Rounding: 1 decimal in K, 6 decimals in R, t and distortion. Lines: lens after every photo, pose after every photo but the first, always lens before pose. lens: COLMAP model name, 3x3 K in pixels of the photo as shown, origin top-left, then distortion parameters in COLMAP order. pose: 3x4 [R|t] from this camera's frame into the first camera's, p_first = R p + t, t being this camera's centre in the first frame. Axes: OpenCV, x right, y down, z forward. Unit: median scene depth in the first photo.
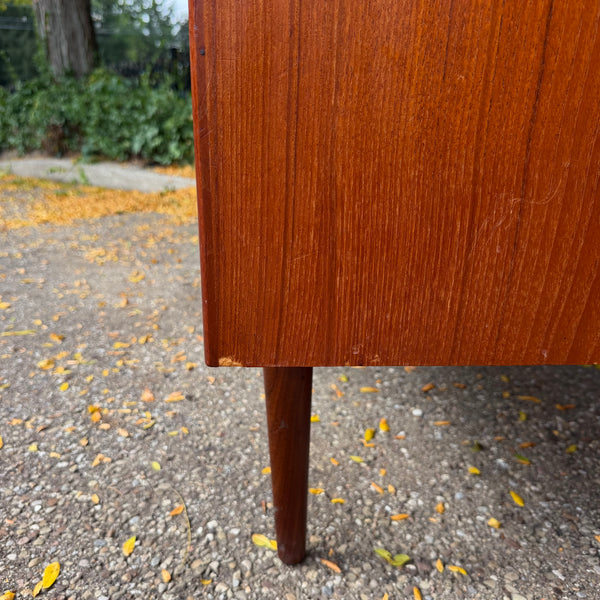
lens RADIAL K [[558.6, 0, 300.0], [0, 558.6, 300.0], [0, 0, 1]] dist [0.072199, -0.176412]
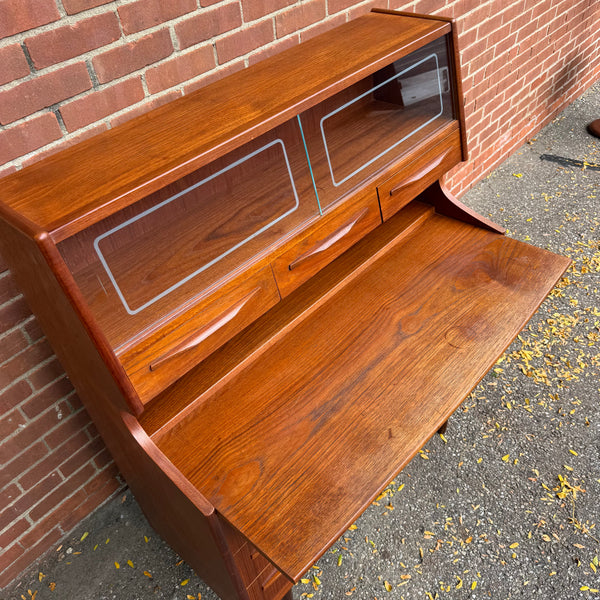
lens RADIAL K [[563.4, 0, 301.4], [0, 563.4, 300.6], [0, 0, 1]] dist [0.024076, -0.038082]
pose [[-0.697821, -0.418031, 0.581632, -0.588510], [0.293355, 0.574001, 0.764503, -1.588869], [-0.653444, 0.704111, -0.277918, 1.024066]]
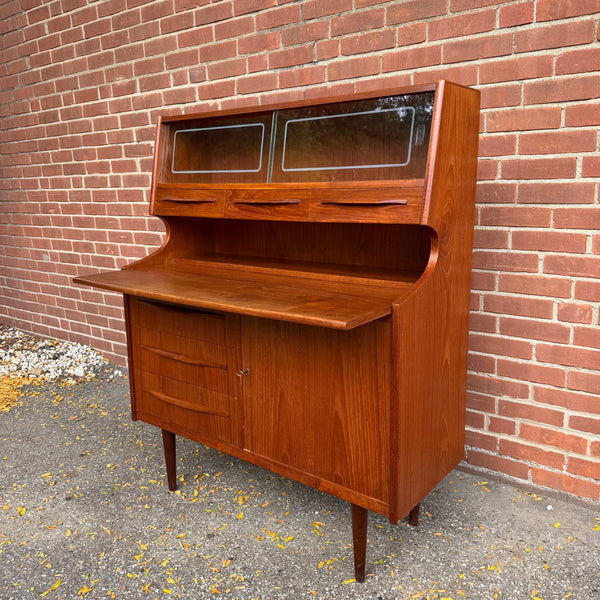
lens RADIAL K [[566.6, 0, 300.0], [0, 566.6, 300.0], [0, 0, 1]] dist [0.038770, -0.072398]
pose [[0.650312, -0.167907, 0.740879, -1.078369], [0.230550, 0.972892, 0.018122, -0.536871], [-0.723838, 0.159025, 0.671394, -0.490327]]
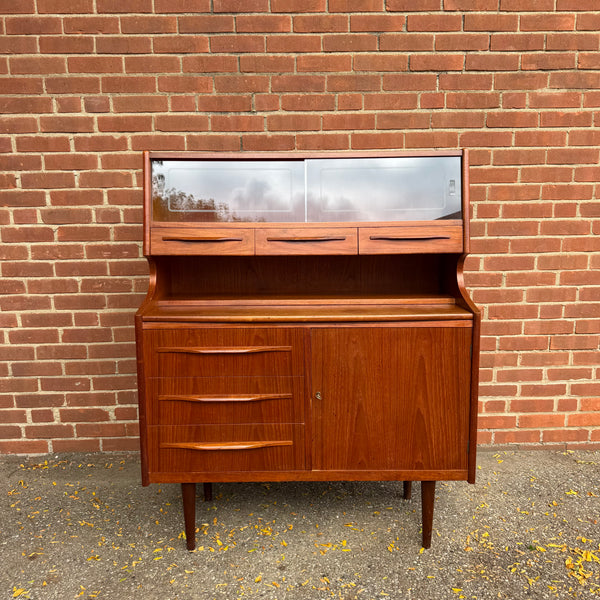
lens RADIAL K [[561.4, 0, 300.0], [0, 561.4, 301.5], [0, 0, 1]] dist [0.048358, -0.080881]
pose [[0.043862, -0.159259, 0.986262, -1.650642], [0.288939, 0.947044, 0.140076, -0.860886], [-0.956342, 0.278826, 0.087556, 0.513504]]
